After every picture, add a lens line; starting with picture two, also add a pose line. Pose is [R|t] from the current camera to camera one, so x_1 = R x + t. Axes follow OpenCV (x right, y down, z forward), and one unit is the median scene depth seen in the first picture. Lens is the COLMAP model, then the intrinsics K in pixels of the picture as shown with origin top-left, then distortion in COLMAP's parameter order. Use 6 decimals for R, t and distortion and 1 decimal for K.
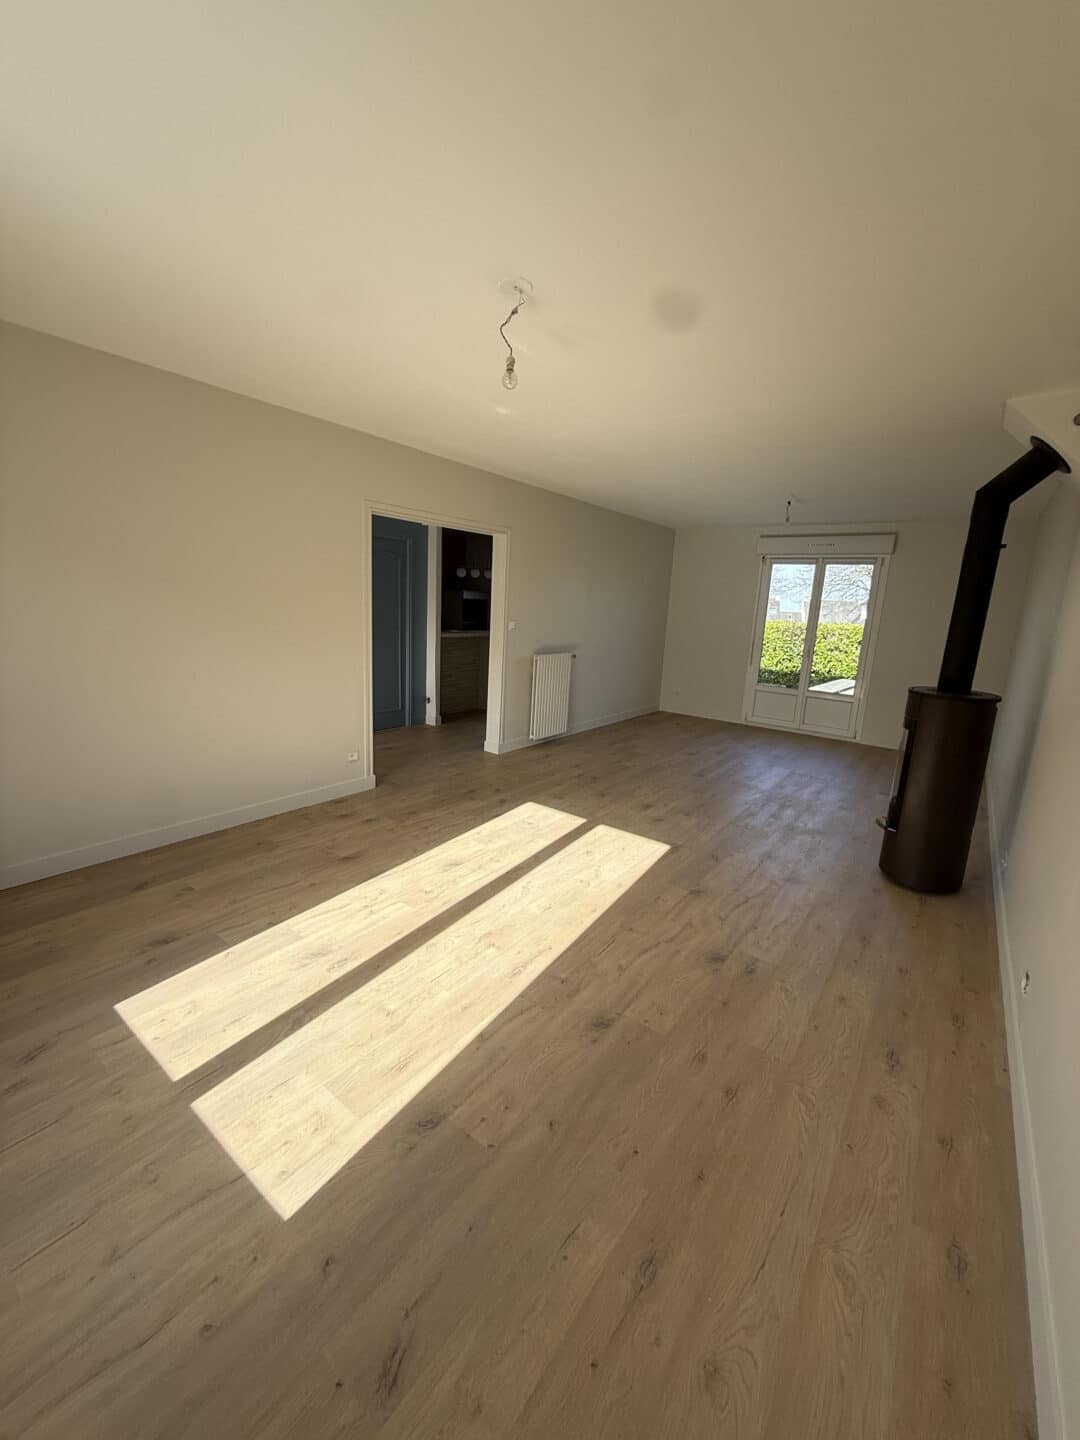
lens RADIAL K [[573.8, 0, 544.8], [0, 573.8, 720.8], [0, 0, 1]] dist [-0.002748, 0.001074]
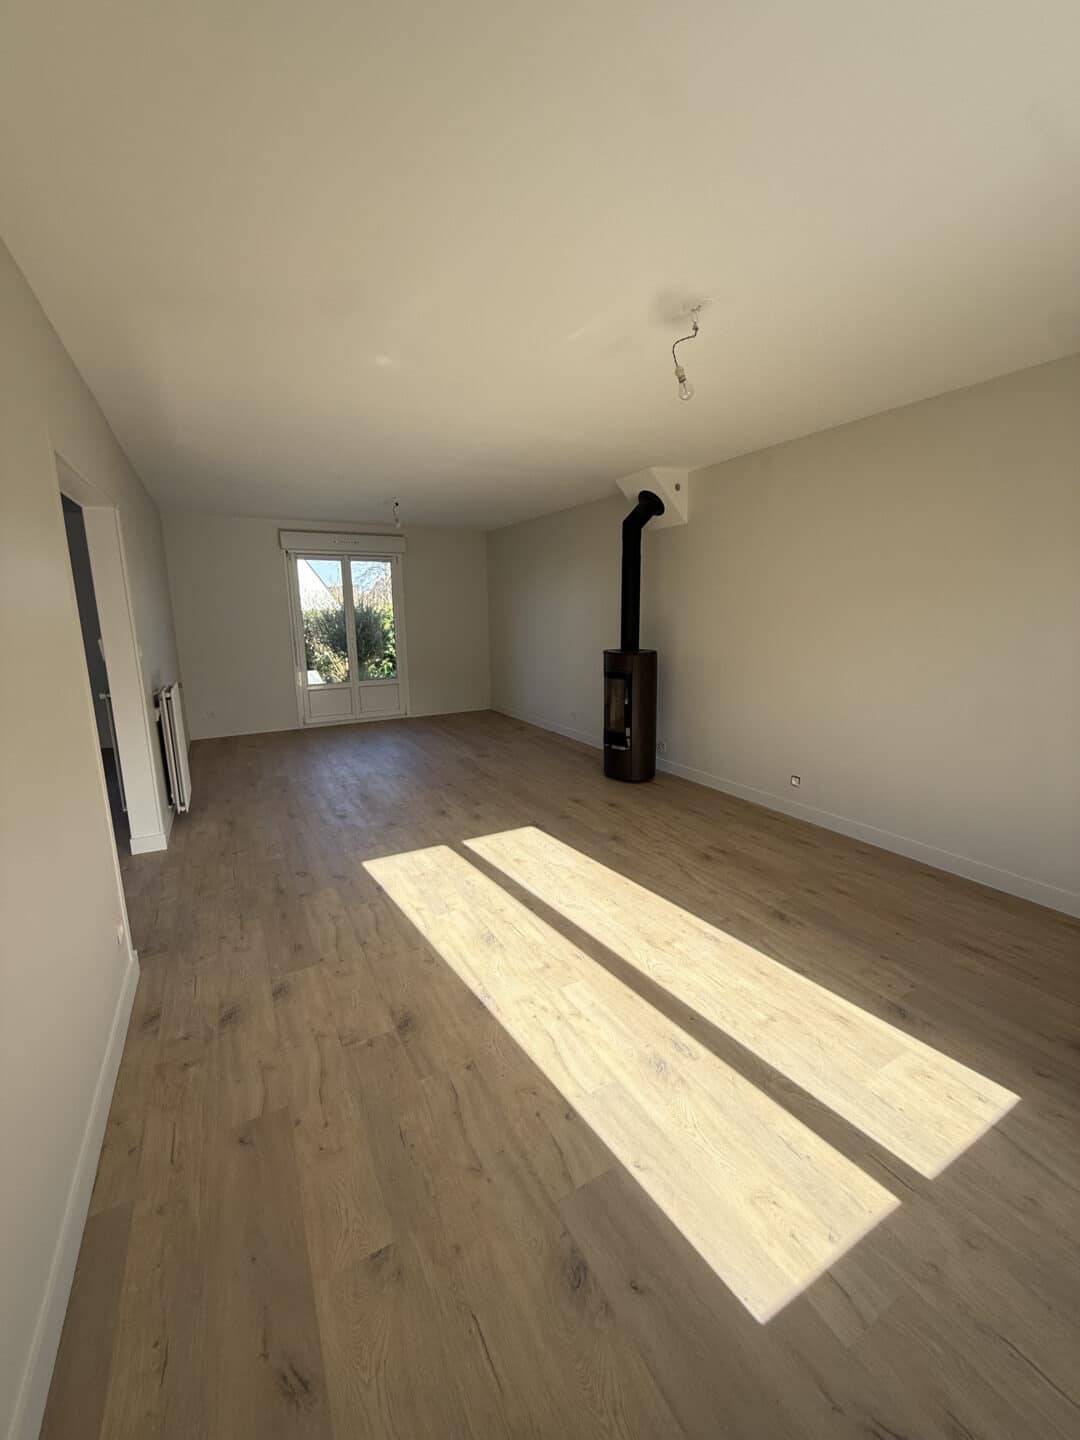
lens RADIAL K [[573.8, 0, 547.5], [0, 573.8, 714.7], [0, 0, 1]] dist [-0.002748, 0.001074]
pose [[0.403484, -0.220856, 0.887932, -0.766932], [0.218170, 0.965664, 0.141052, -0.145838], [-0.888596, 0.136808, 0.437814, 0.535593]]
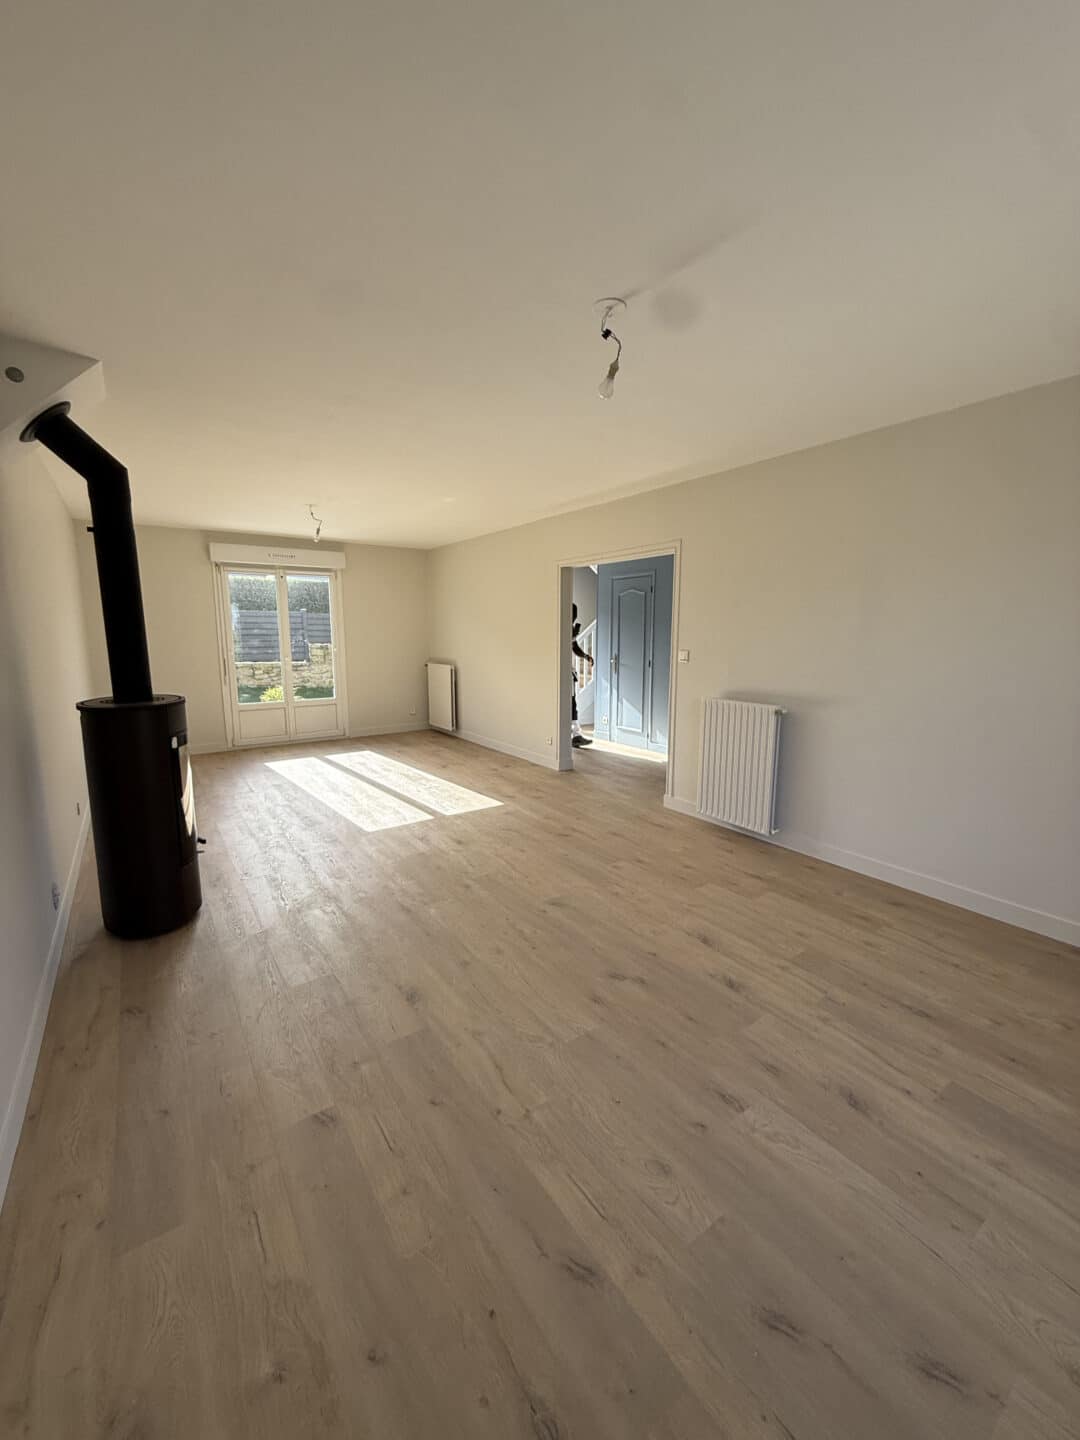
lens RADIAL K [[573.8, 0, 537.1], [0, 573.8, 718.6], [0, 0, 1]] dist [-0.002748, 0.001074]
pose [[-0.326136, 0.090397, -0.940991, 1.306091], [-0.210381, 0.963513, 0.165476, -0.285927], [0.921615, 0.251934, -0.295219, 1.788391]]
